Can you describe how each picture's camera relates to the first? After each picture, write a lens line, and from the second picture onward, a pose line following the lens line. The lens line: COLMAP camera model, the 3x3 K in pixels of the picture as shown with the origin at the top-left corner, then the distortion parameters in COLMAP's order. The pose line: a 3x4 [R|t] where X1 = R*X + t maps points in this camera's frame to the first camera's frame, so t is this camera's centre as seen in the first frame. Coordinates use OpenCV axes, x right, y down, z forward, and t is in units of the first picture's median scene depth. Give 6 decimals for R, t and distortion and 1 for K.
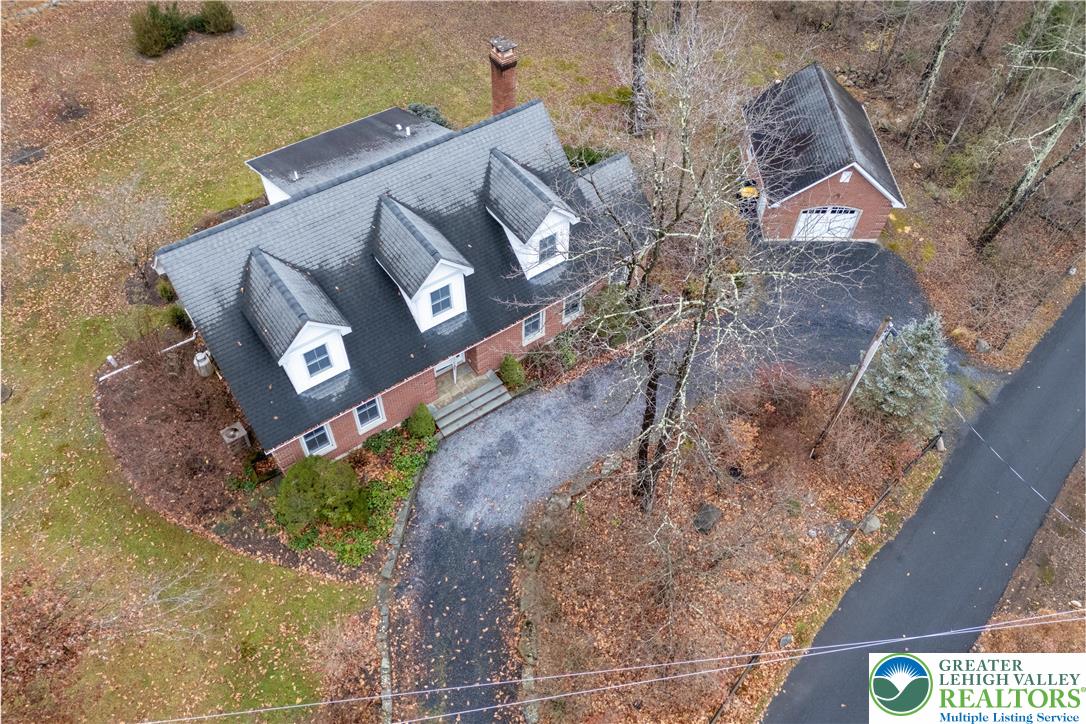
lens RADIAL K [[789.3, 0, 541.2], [0, 789.3, 340.4], [0, 0, 1]] dist [0.082718, -0.051166]
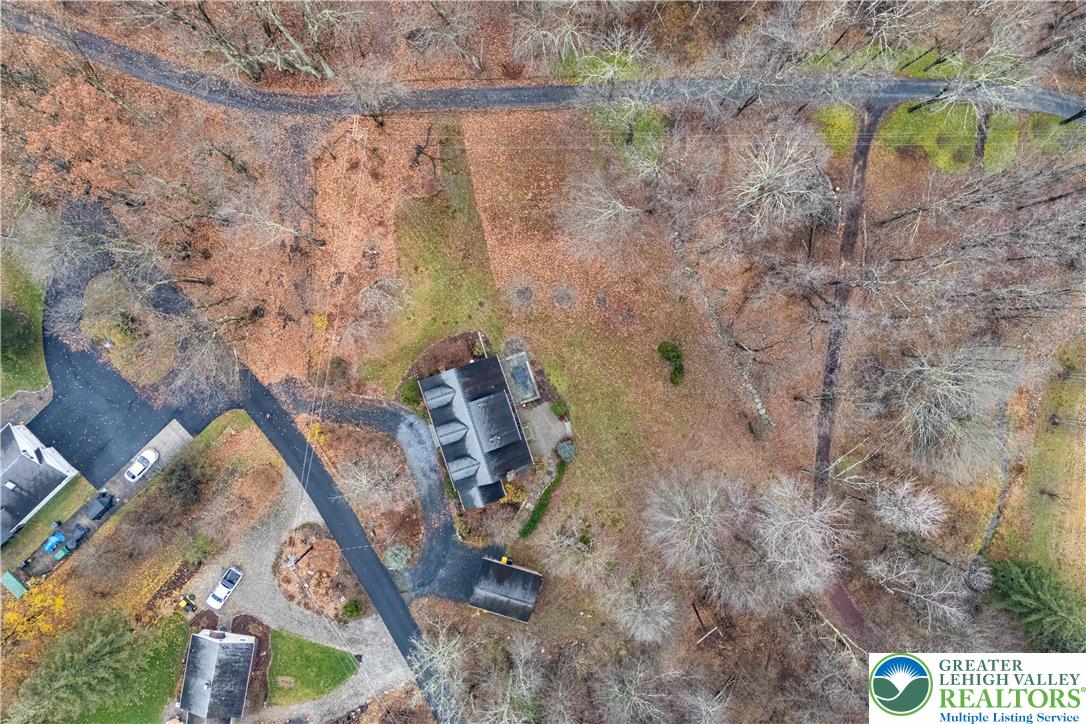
lens RADIAL K [[767.2, 0, 536.9], [0, 767.2, 376.0], [0, 0, 1]] dist [0.054556, -0.043054]
pose [[-0.298791, 0.954217, -0.013914, -0.430902], [-0.755744, -0.227690, 0.614010, -2.292356], [0.582731, 0.193976, 0.789176, -1.436171]]
